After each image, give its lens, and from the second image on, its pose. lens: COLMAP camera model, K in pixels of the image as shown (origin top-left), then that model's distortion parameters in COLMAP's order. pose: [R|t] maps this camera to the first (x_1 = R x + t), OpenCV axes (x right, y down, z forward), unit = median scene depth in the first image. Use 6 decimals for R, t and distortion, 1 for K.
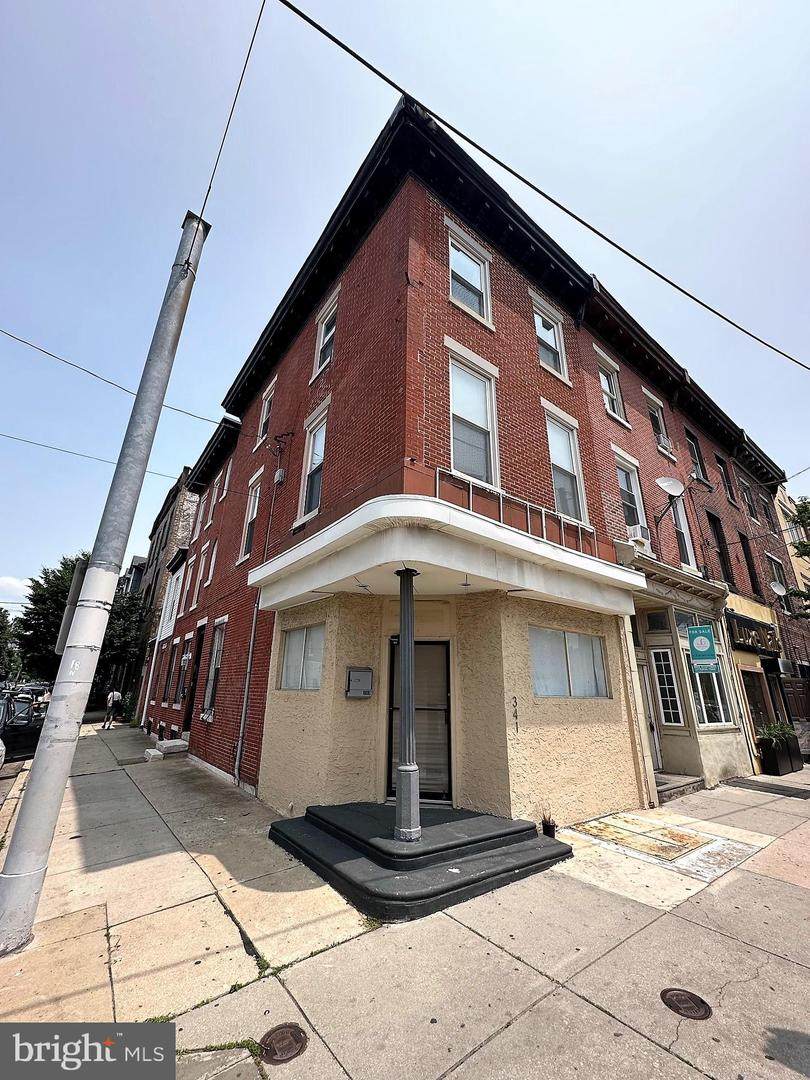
lens RADIAL K [[431.8, 0, 405.0], [0, 431.8, 540.0], [0, 0, 1]] dist [0.000221, -0.000042]
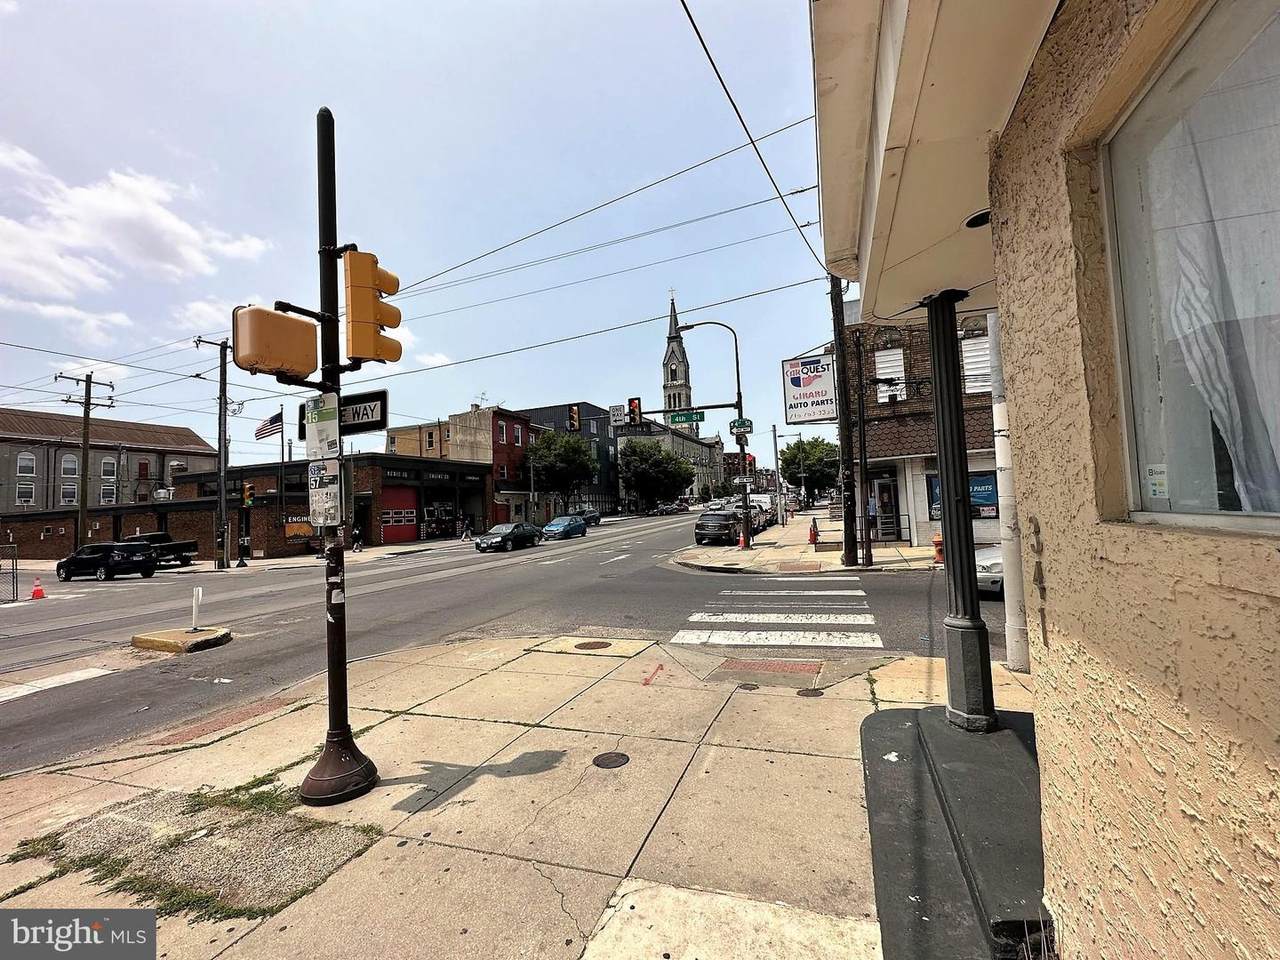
lens RADIAL K [[511.8, 0, 640.0], [0, 511.8, 480.0], [0, 0, 1]] dist [0.000221, -0.000042]
pose [[-0.849552, -0.012413, -0.527358, 1.276182], [0.201776, 0.916048, -0.346615, 0.828184], [0.487388, -0.400875, -0.775726, 2.335444]]
